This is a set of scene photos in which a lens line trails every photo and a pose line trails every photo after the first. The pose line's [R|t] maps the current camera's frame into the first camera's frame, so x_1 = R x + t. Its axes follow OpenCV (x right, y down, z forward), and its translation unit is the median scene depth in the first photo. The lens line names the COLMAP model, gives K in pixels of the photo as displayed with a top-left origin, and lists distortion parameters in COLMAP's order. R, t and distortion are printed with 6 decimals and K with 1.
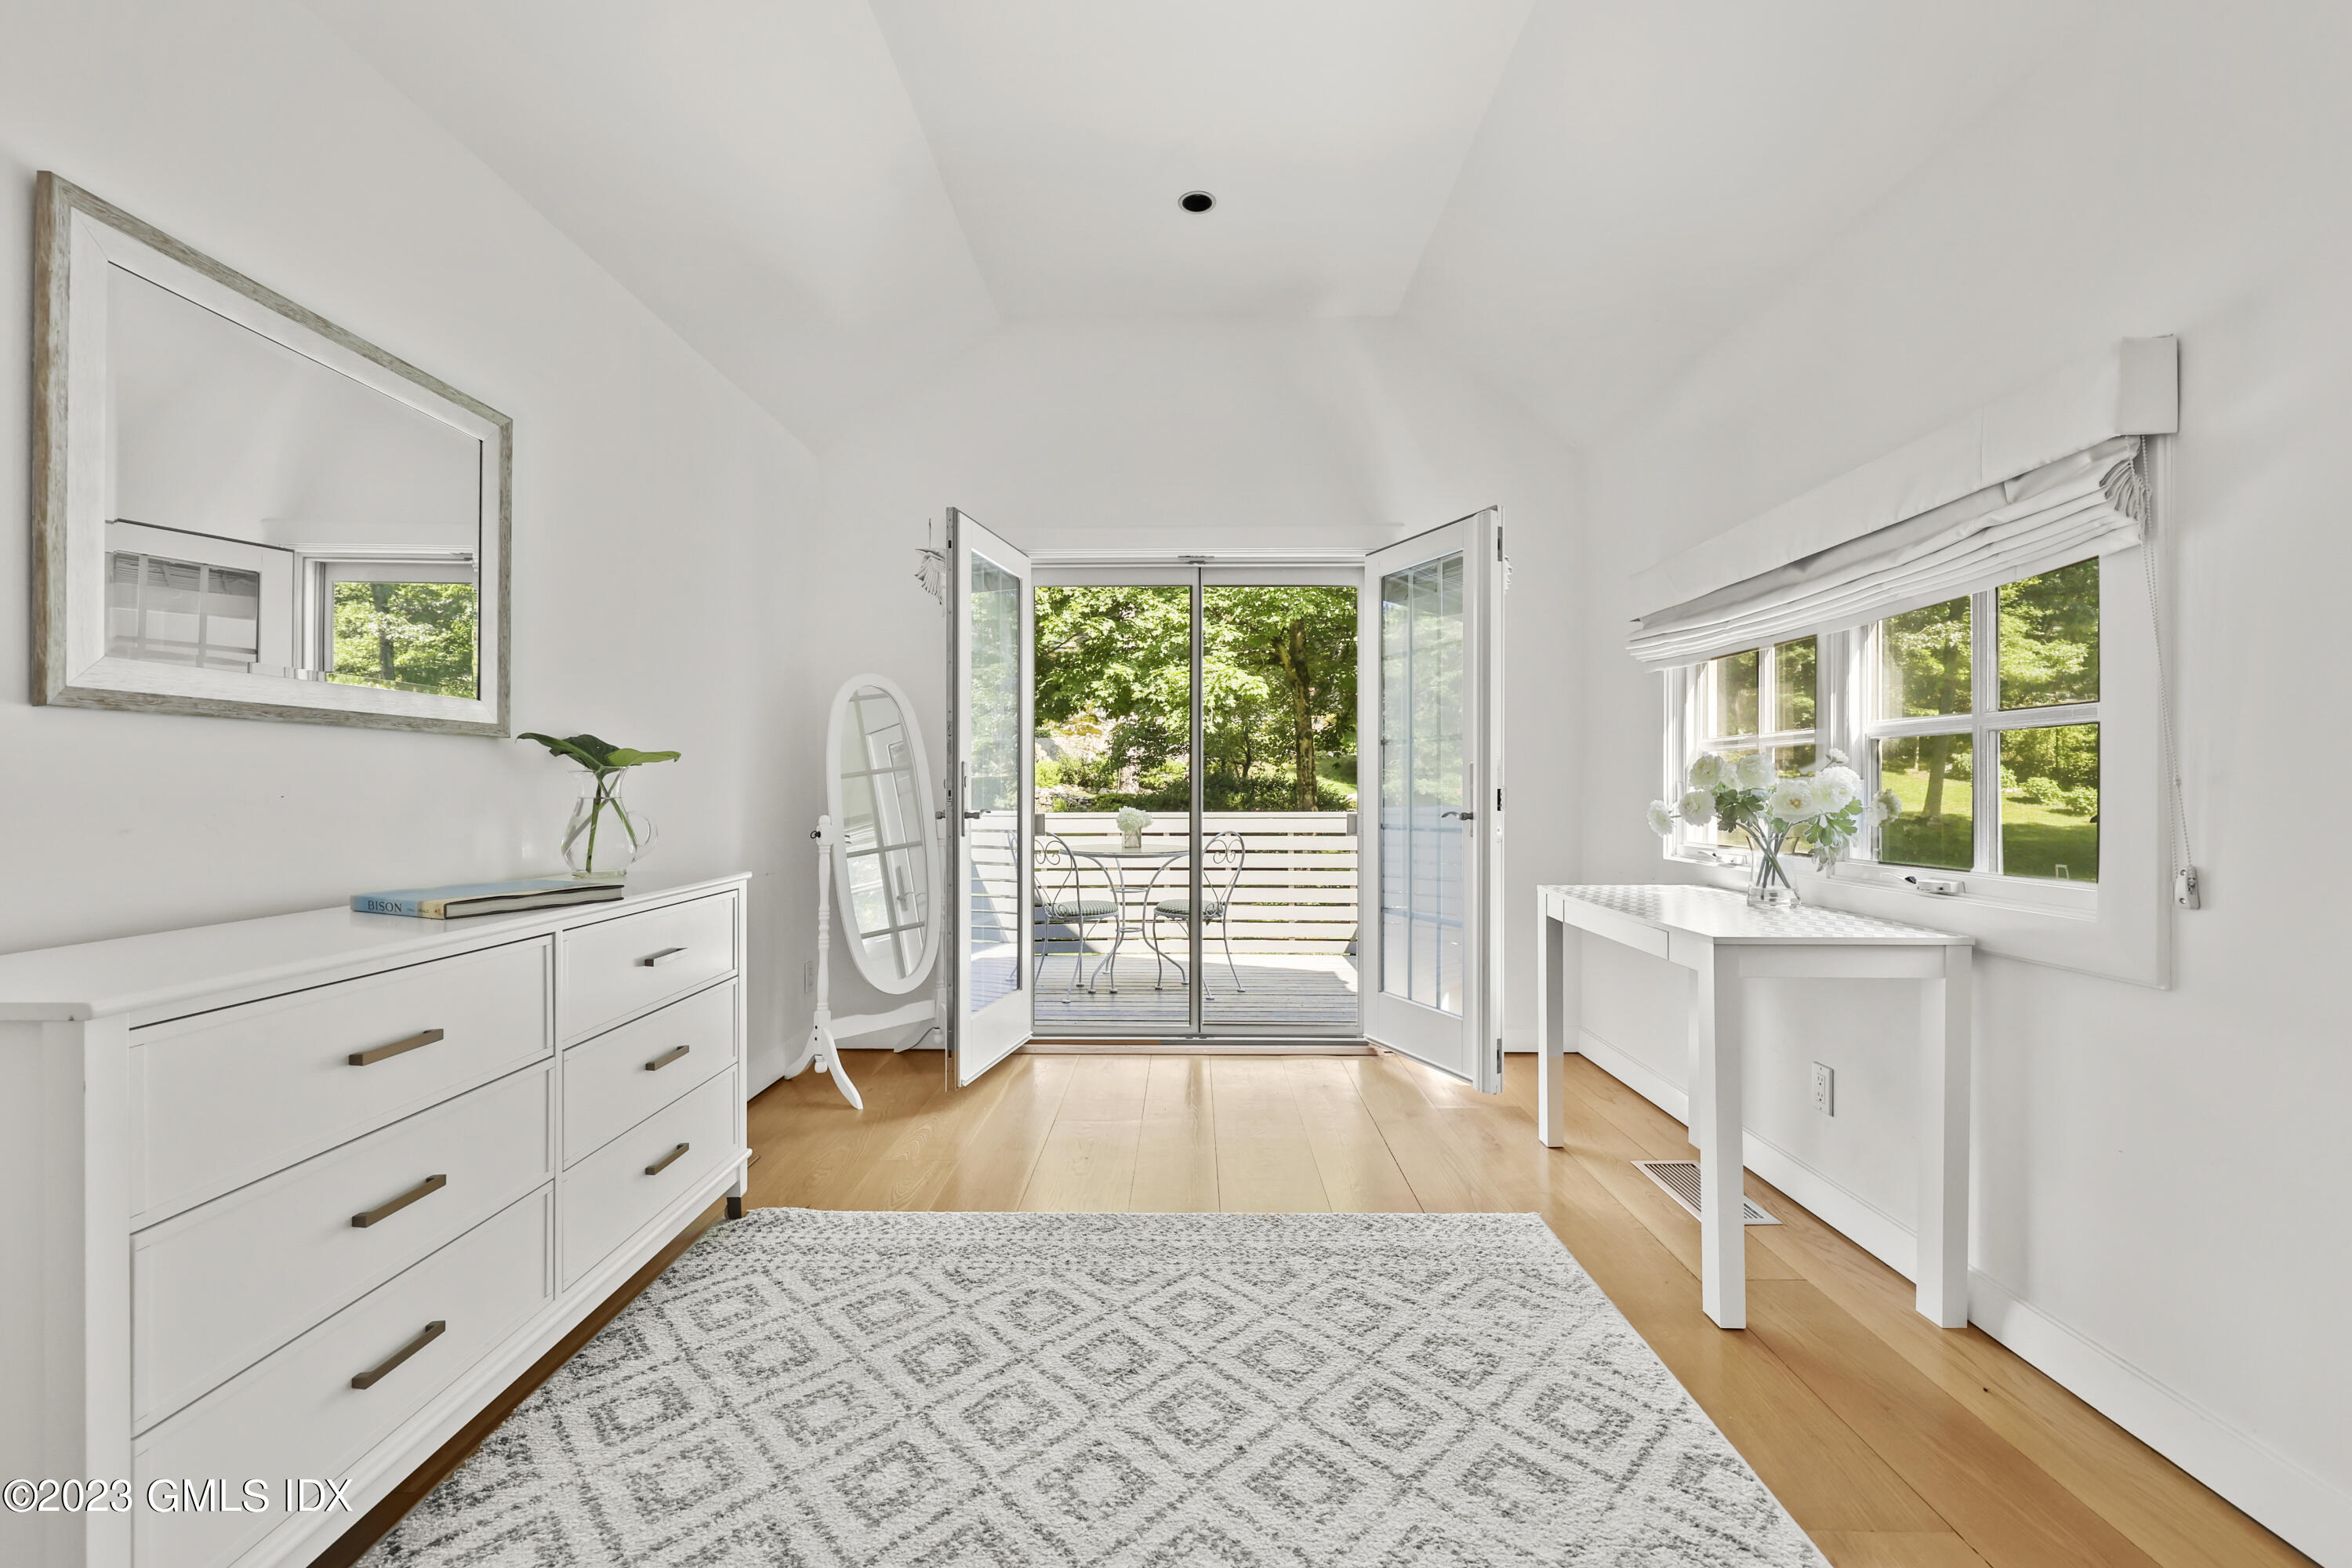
lens RADIAL K [[978.3, 0, 1184.1], [0, 978.3, 787.4], [0, 0, 1]] dist [-0.003142, -0.000160]
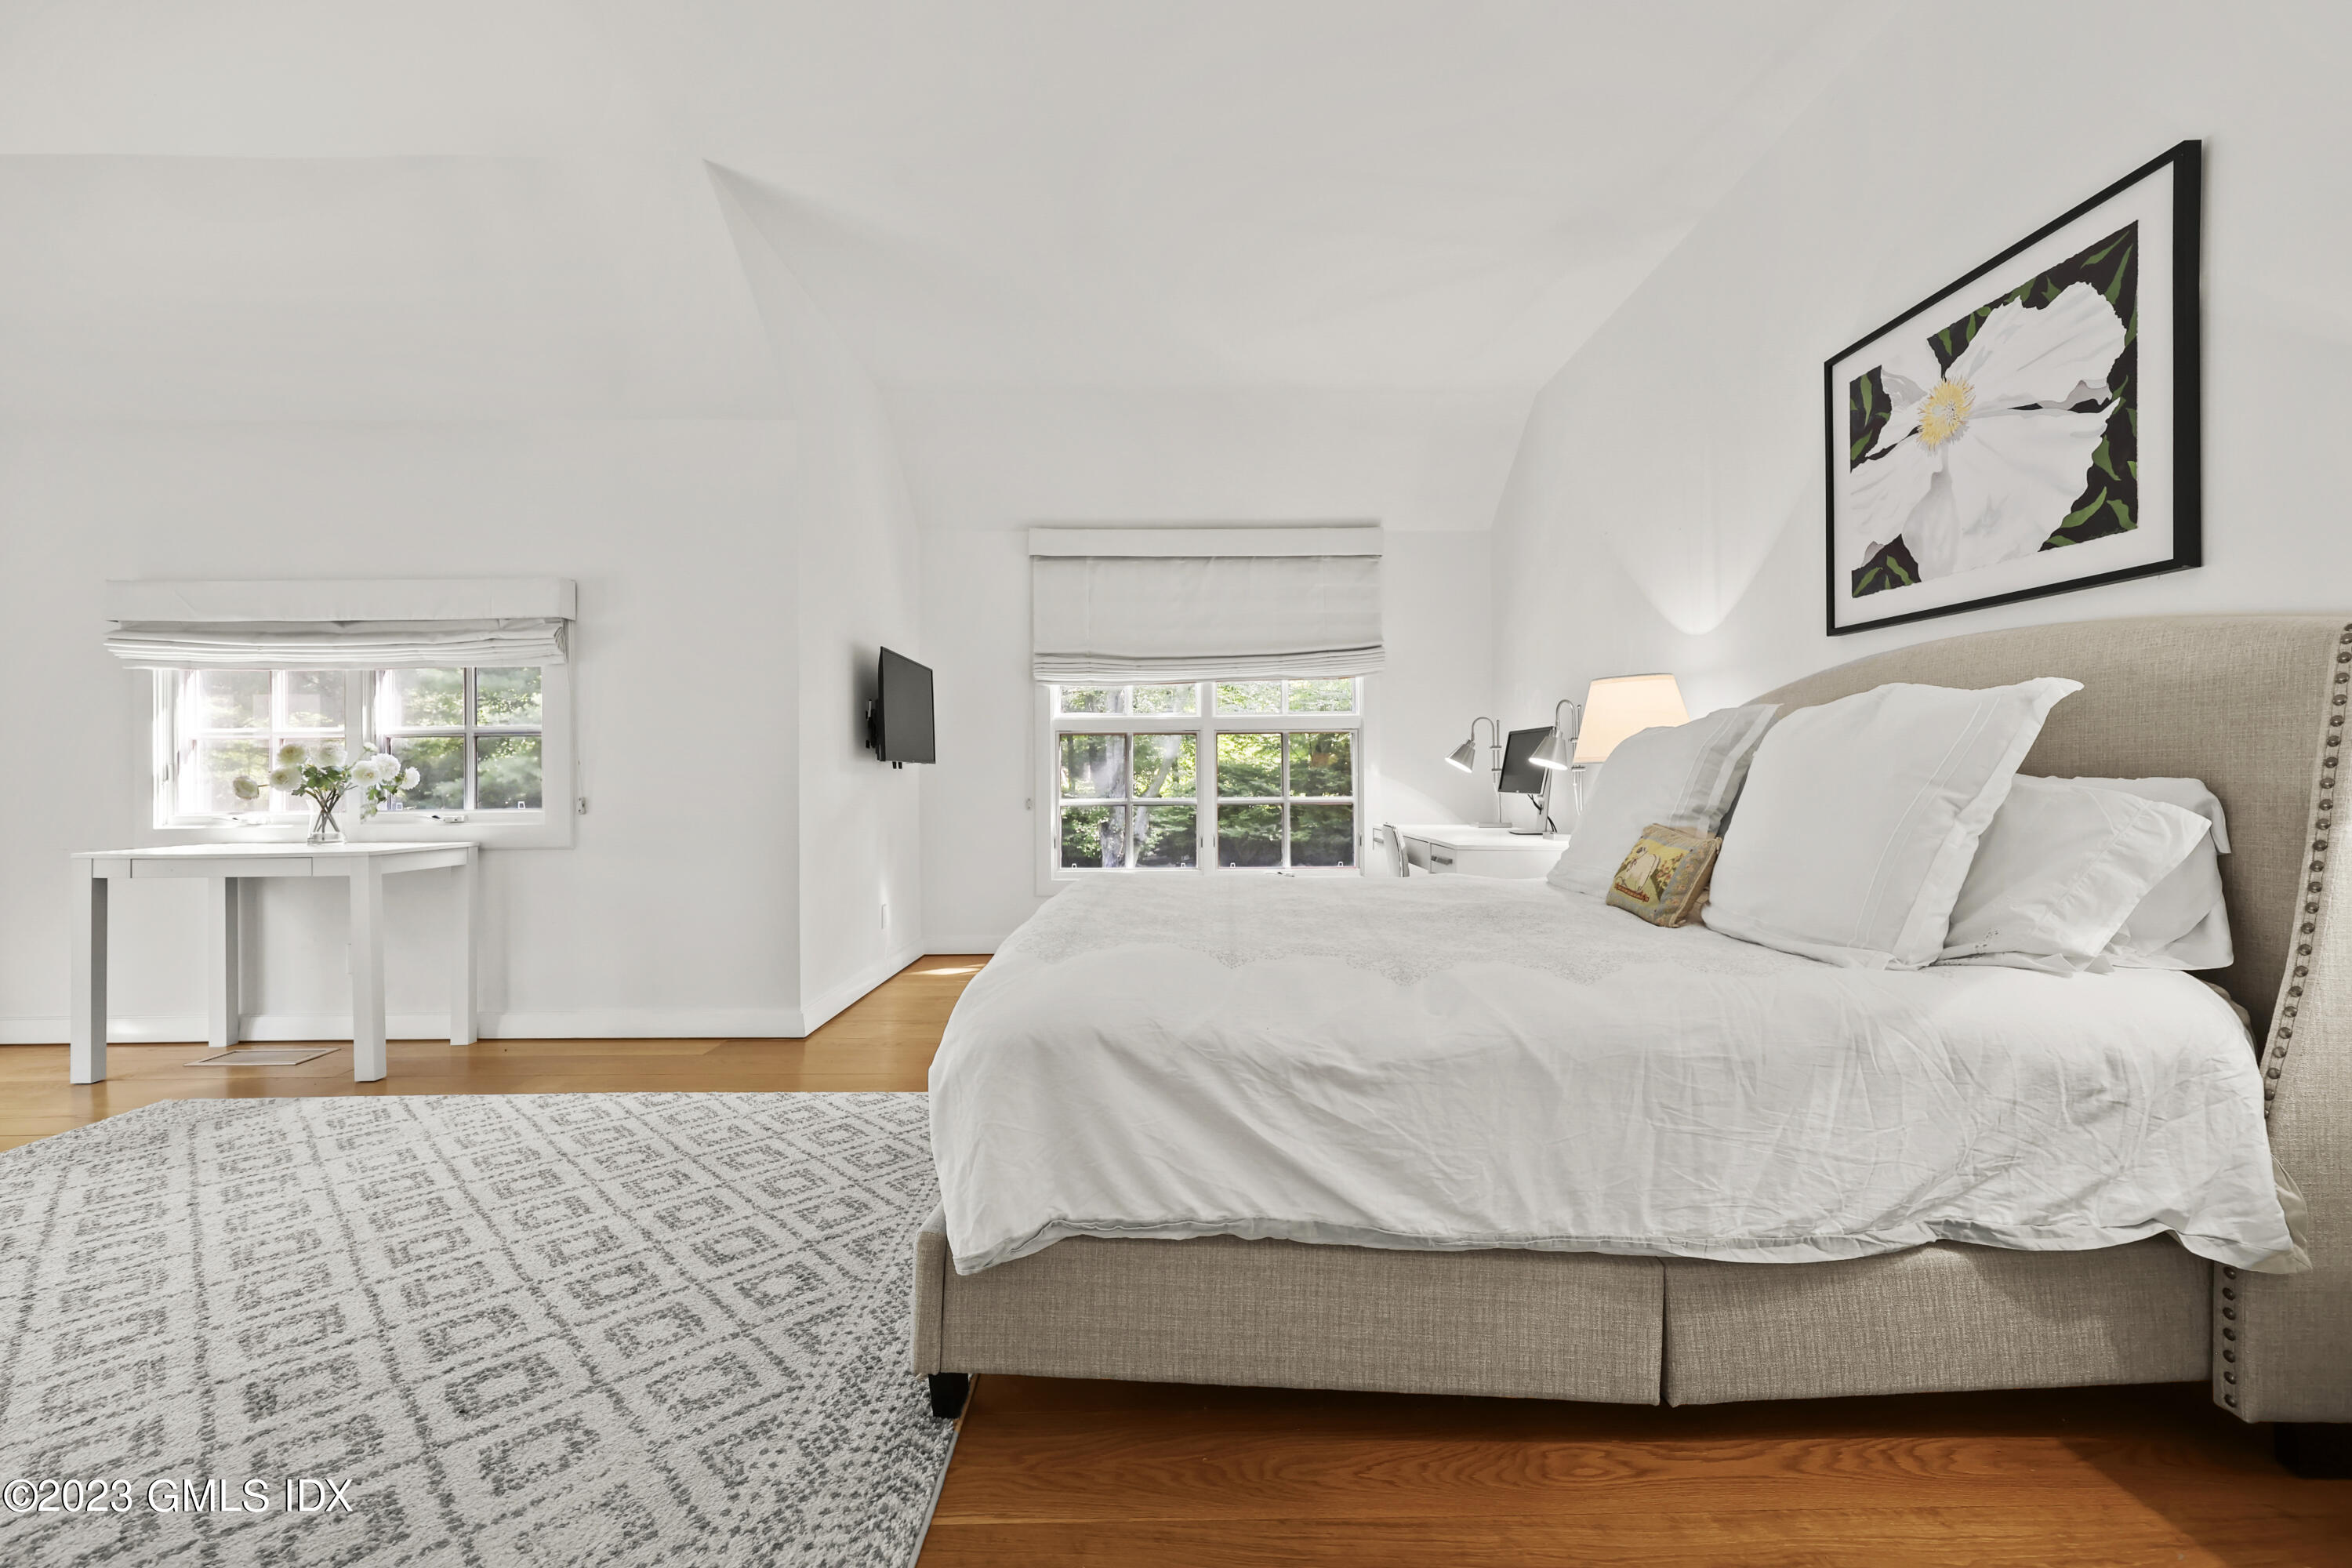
lens RADIAL K [[978.3, 0, 1179.2], [0, 978.3, 781.8], [0, 0, 1]] dist [-0.003142, -0.000160]
pose [[0.002048, -0.008532, 0.999962, -1.398975], [0.007943, 0.999932, 0.008515, 0.032054], [-0.999966, 0.007925, 0.002115, -0.507485]]
